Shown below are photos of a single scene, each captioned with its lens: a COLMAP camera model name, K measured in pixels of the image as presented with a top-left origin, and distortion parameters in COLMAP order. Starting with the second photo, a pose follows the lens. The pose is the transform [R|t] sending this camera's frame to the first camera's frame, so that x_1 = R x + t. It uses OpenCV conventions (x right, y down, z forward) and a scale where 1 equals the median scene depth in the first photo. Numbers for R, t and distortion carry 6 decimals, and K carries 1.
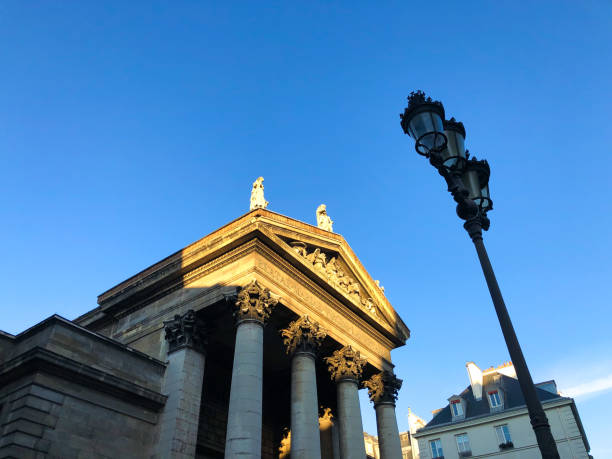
lens RADIAL K [[459.5, 0, 304.3], [0, 459.5, 209.3], [0, 0, 1]] dist [0.000520, 0.082347]
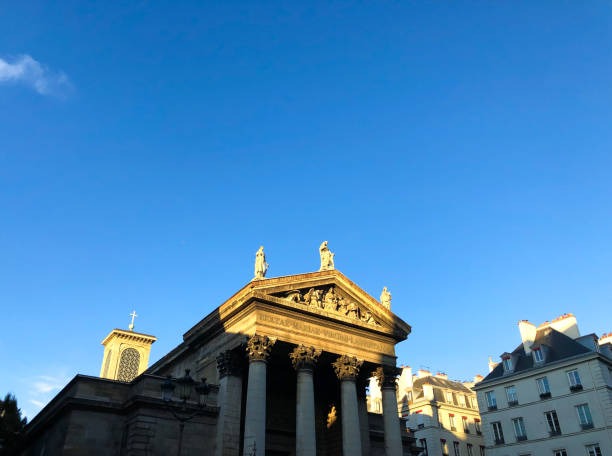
lens RADIAL K [[459.5, 0, 304.3], [0, 459.5, 207.8], [0, 0, 1]] dist [0.000520, 0.082347]
pose [[0.946468, -0.179026, -0.268605, 0.457682], [0.210155, 0.973352, 0.091769, -0.306157], [0.245018, -0.143305, 0.958869, -0.319803]]
